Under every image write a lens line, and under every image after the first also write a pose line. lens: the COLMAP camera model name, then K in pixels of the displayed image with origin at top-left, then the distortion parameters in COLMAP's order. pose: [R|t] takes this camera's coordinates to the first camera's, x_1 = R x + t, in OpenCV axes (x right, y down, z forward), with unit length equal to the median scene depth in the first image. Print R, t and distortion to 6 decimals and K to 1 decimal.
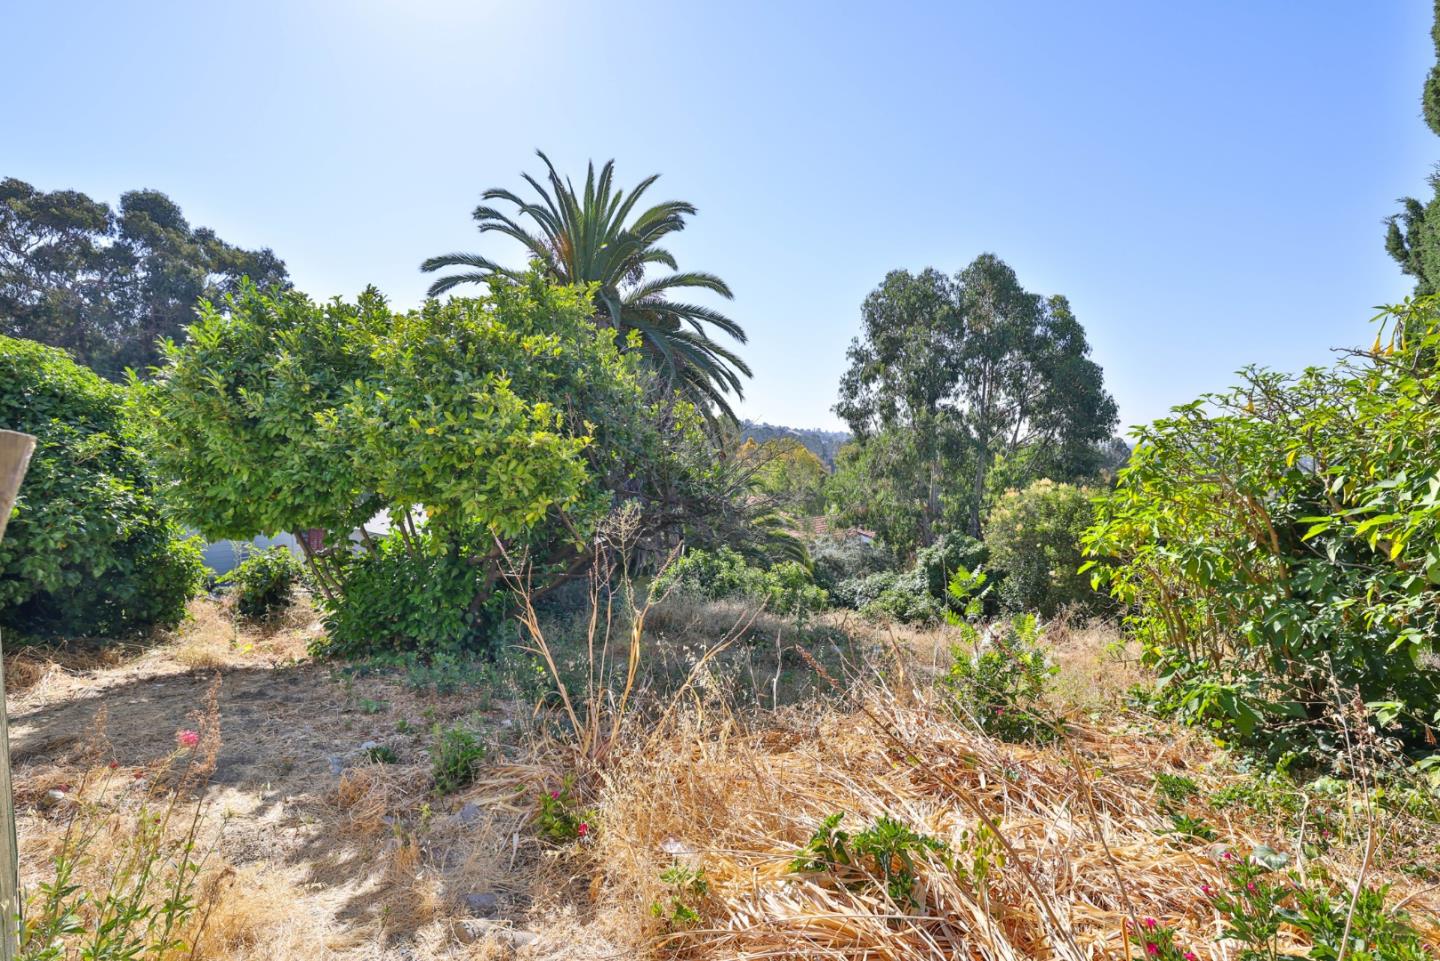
lens RADIAL K [[660.2, 0, 720.0], [0, 660.2, 480.5], [0, 0, 1]] dist [-0.051768, 0.019743]
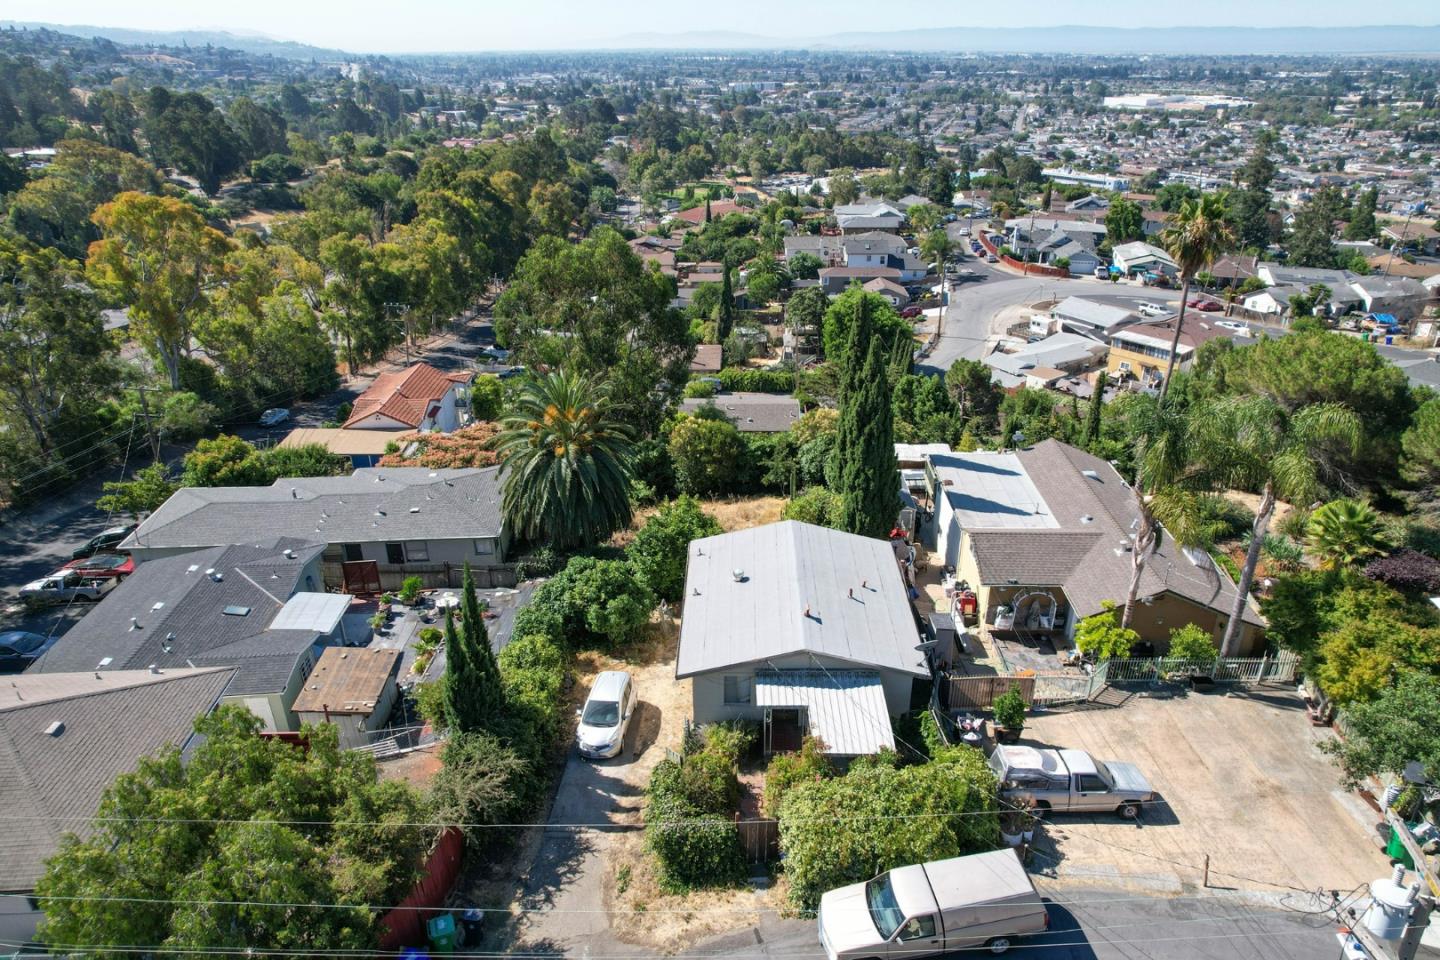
lens RADIAL K [[919.2, 0, 723.3], [0, 919.2, 475.5], [0, 0, 1]] dist [-0.081503, 0.077490]
pose [[0.712683, -0.285381, 0.640812, -0.902620], [0.026009, 0.923629, 0.382405, -0.636201], [-0.701004, -0.255867, 0.665677, -0.697040]]
